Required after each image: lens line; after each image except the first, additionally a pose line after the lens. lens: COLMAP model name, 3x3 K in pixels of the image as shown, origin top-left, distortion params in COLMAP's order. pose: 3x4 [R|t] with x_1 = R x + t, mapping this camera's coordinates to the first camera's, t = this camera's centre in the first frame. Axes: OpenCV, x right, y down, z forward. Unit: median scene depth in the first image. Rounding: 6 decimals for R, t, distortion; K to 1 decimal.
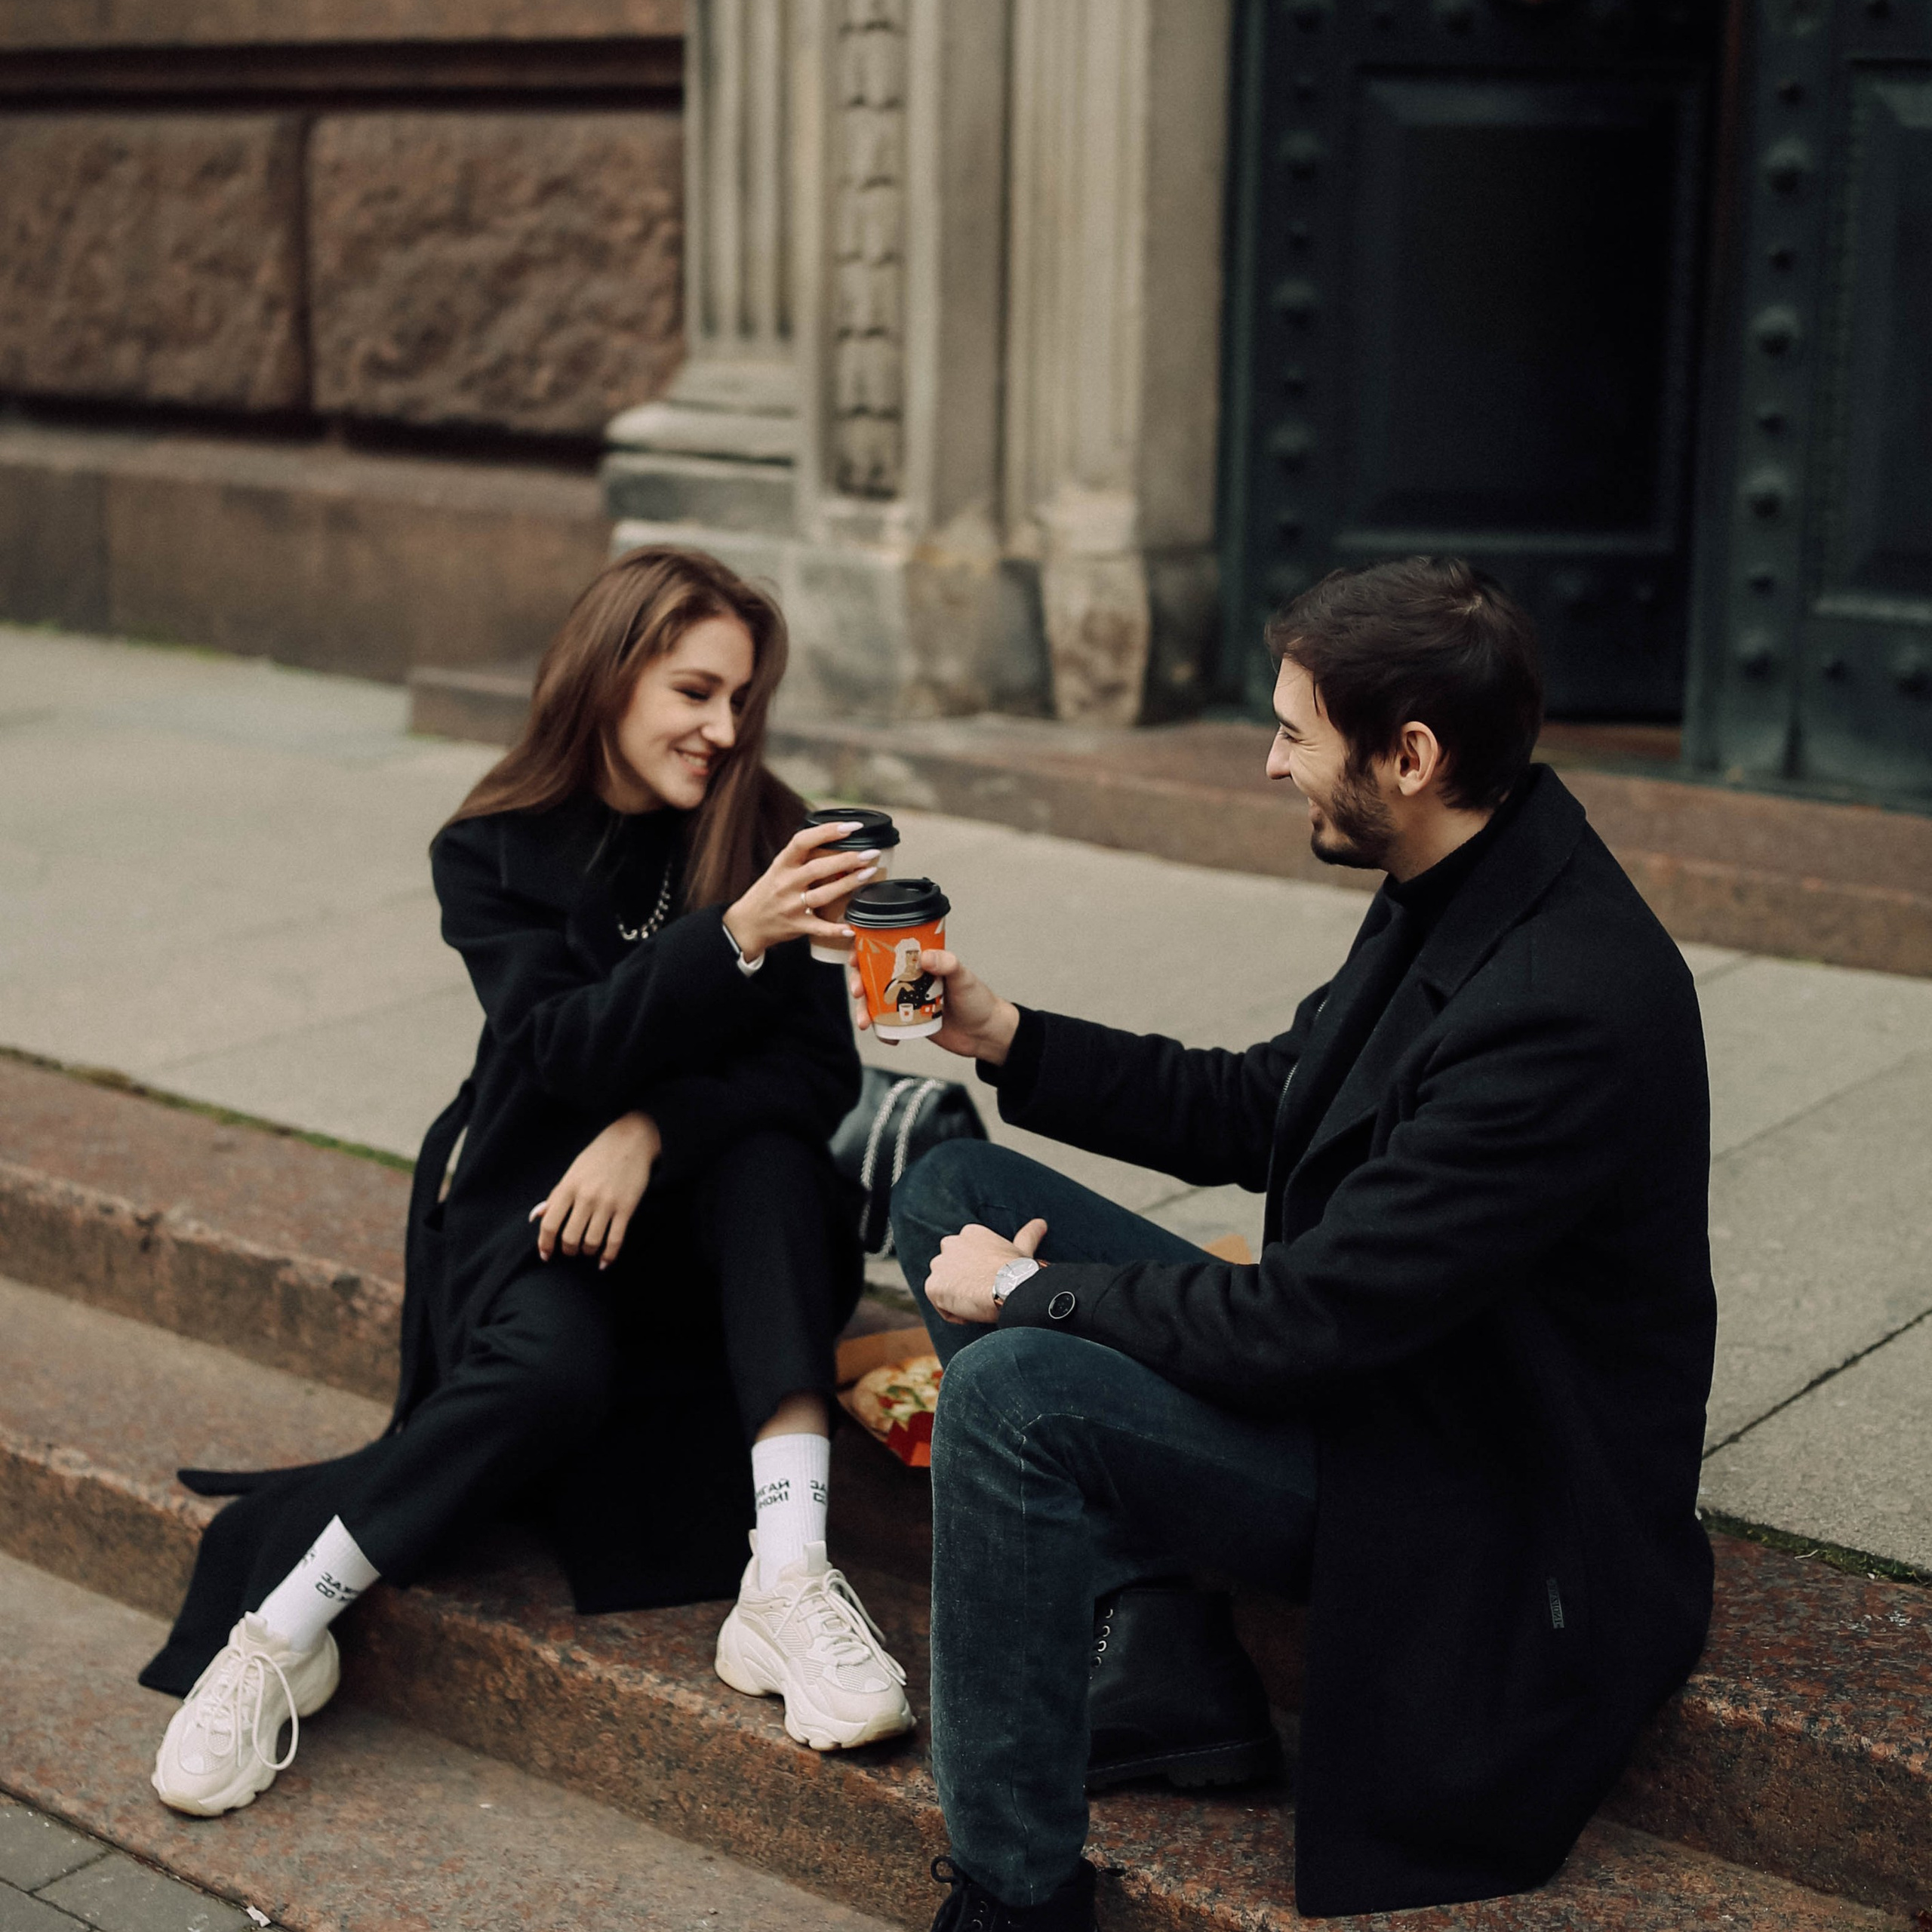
lens RADIAL K [[3506.3, 0, 966.0], [0, 3506.3, 966.0], [0, 0, 1]] dist [-0.041980, -0.132662]
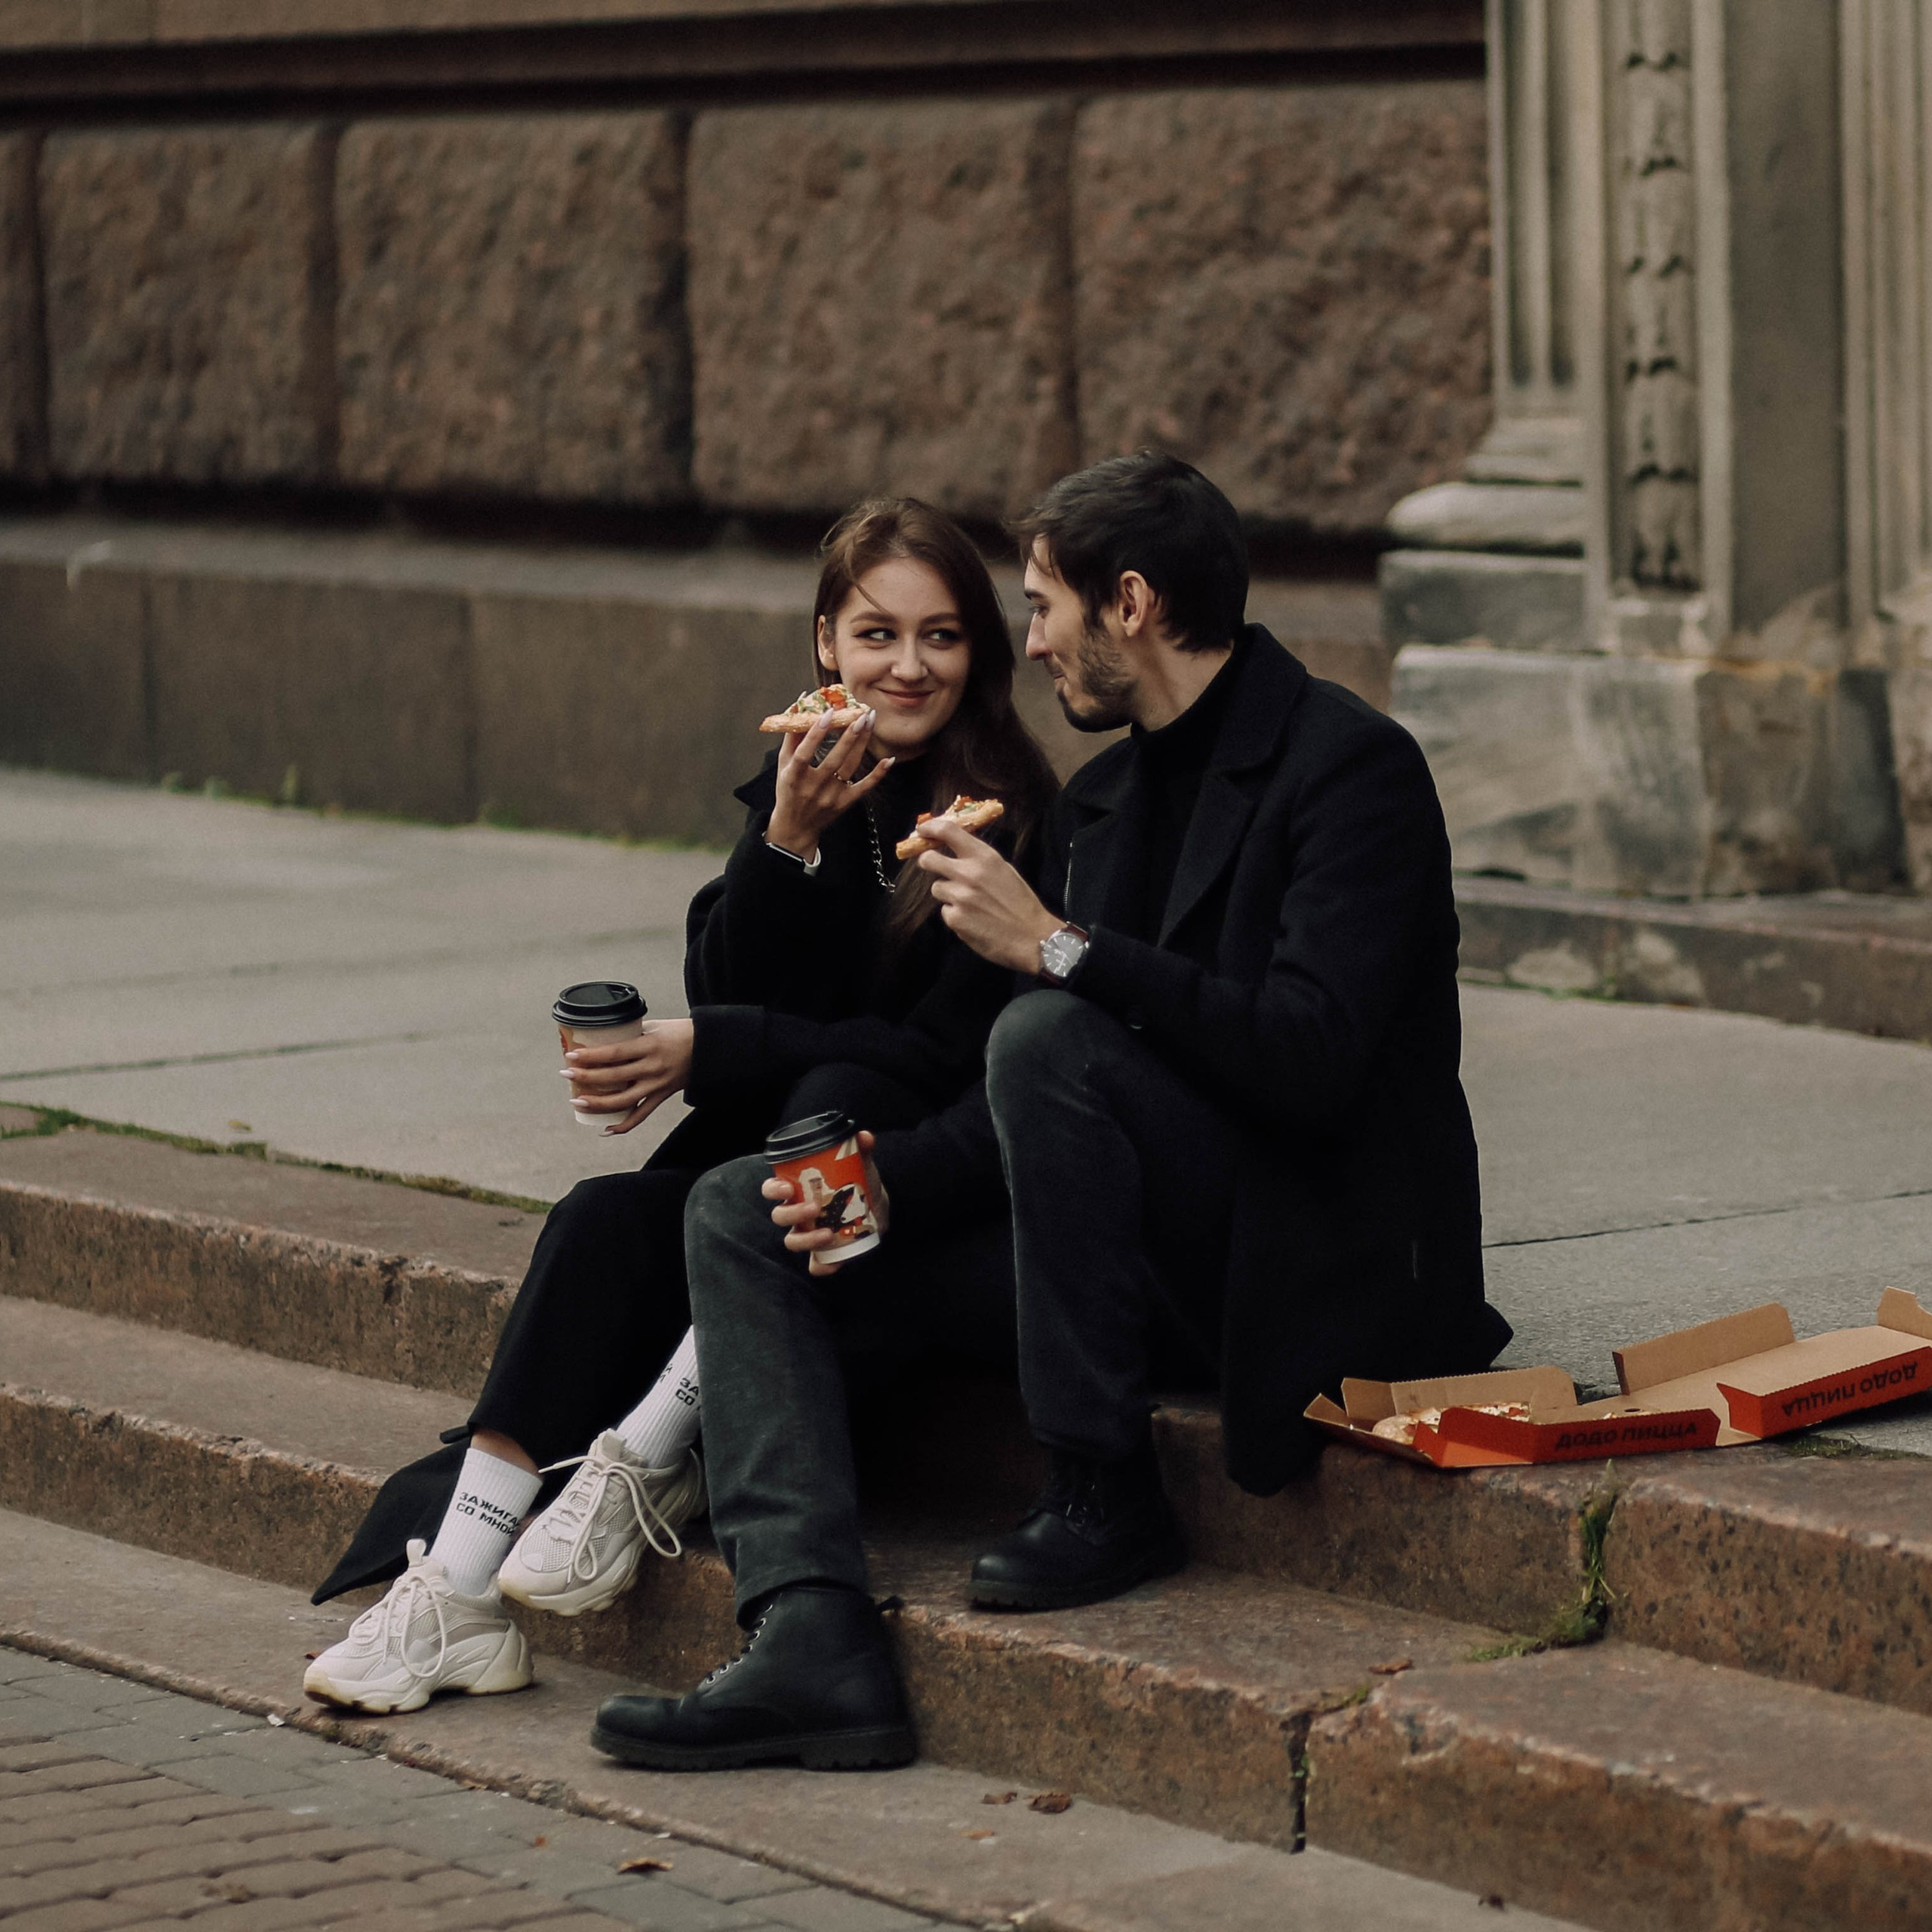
lens RADIAL K [[7627.7, 0, 966.0], [0, 7627.7, 966.0], [0, 0, 1]] dist [-0.086193, -3.928398]
pose [[0.951816, -0.000458, -0.306668, 0.317900], [-0.036819, 0.992595, -0.115759, 0.131619], [0.304450, 0.121472, 0.944751, -0.527971]]
